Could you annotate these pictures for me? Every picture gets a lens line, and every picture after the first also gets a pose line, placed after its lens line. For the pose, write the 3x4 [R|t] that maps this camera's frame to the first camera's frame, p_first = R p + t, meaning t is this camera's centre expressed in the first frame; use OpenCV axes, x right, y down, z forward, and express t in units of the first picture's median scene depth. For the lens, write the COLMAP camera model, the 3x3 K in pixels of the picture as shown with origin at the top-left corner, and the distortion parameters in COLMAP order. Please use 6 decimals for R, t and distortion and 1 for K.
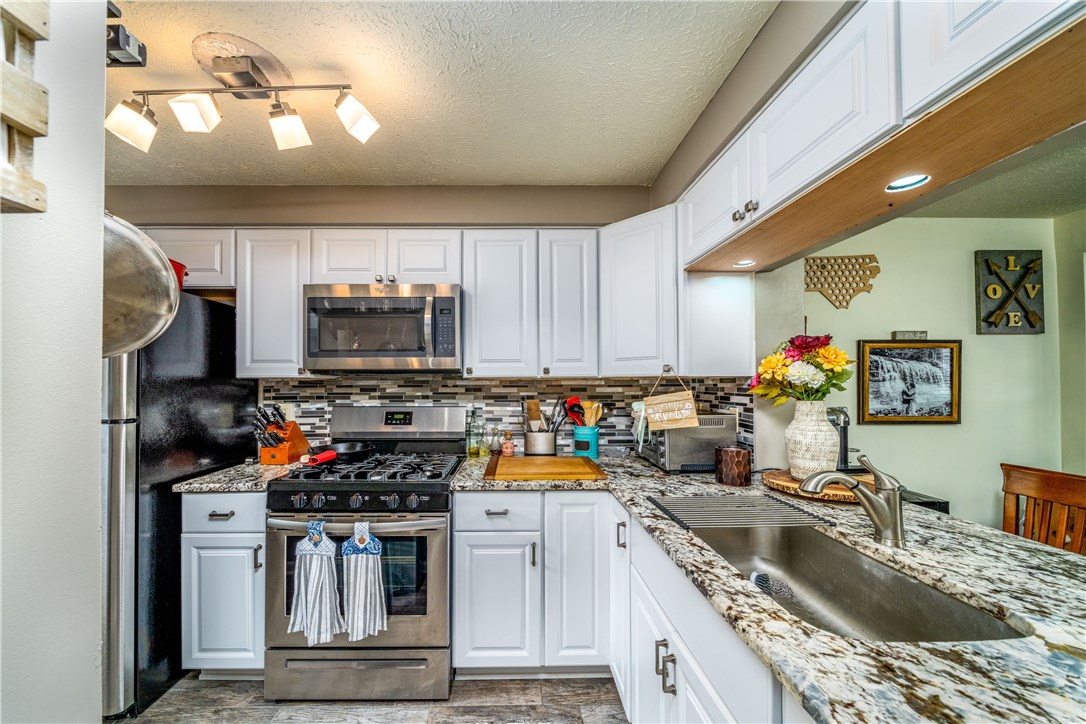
lens RADIAL K [[398.4, 0, 507.2], [0, 398.4, 378.8], [0, 0, 1]] dist [-0.012563, 0.001571]
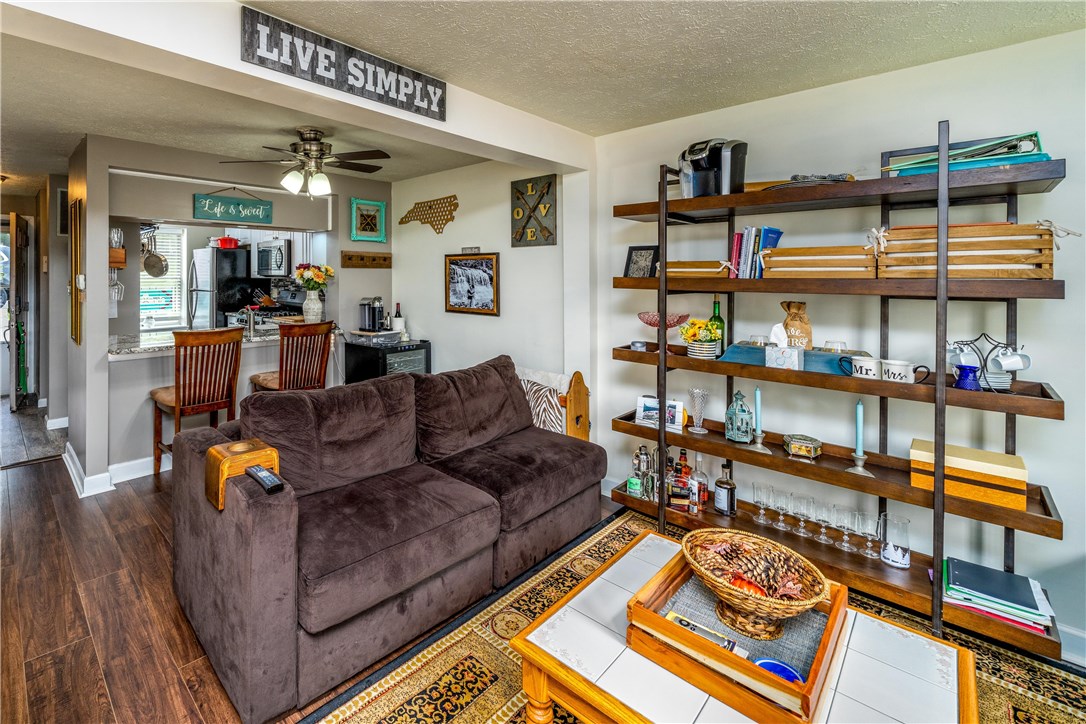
lens RADIAL K [[491.4, 0, 427.1], [0, 491.4, 275.7], [0, 0, 1]] dist [-0.016470, 0.001722]
pose [[0.665572, 0.004718, -0.746318, 2.217232], [0.003074, 0.999954, 0.009063, -0.036332], [0.746327, -0.008326, 0.665527, -0.274105]]
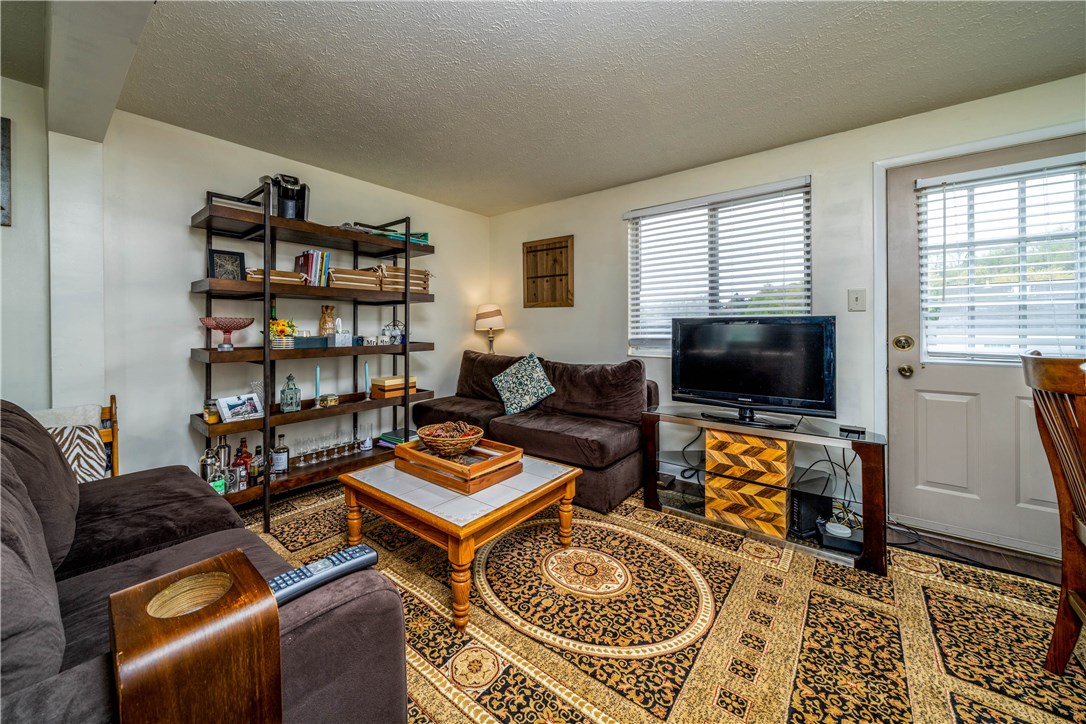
lens RADIAL K [[398.4, 0, 499.4], [0, 398.4, 329.9], [0, 0, 1]] dist [-0.012563, 0.001571]
pose [[0.665876, -0.010012, 0.745995, 1.405362], [-0.009793, 0.999707, 0.022158, 0.071288], [-0.745998, -0.022060, 0.665582, -0.268861]]
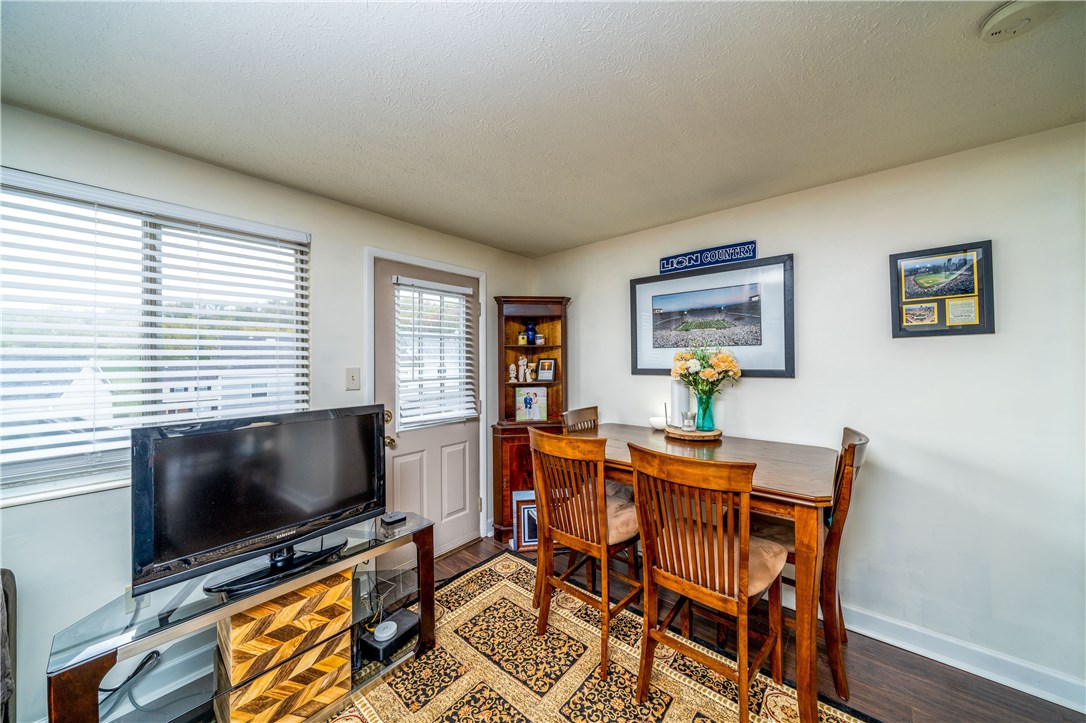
lens RADIAL K [[369.0, 0, 551.5], [0, 369.0, 356.7], [0, 0, 1]] dist [-0.007739, 0.000092]
pose [[-0.760844, 0.014537, 0.648772, 1.810936], [-0.002926, 0.999662, -0.025831, -0.031950], [-0.648928, -0.021552, -0.760544, 0.136185]]
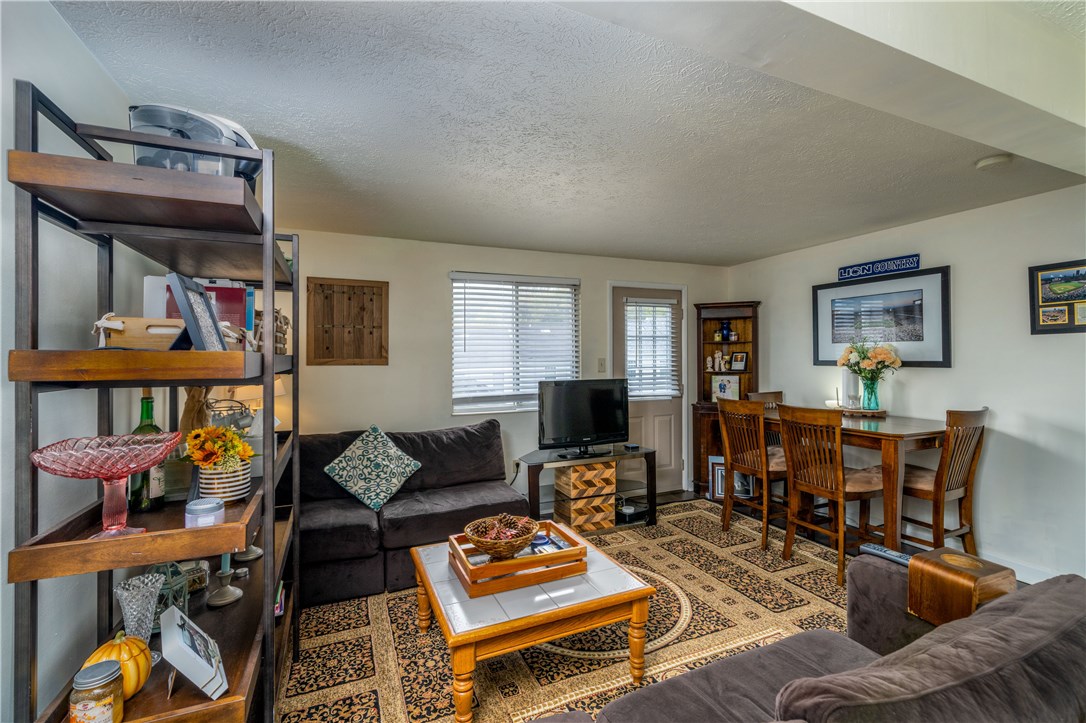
lens RADIAL K [[463.3, 0, 539.9], [0, 463.3, 357.3], [0, 0, 1]] dist [0.001853, -0.000039]
pose [[-0.378073, 0.001902, 0.925774, 1.105667], [-0.009456, 0.999938, -0.005916, -0.015657], [-0.925727, -0.010991, -0.378032, 0.736886]]
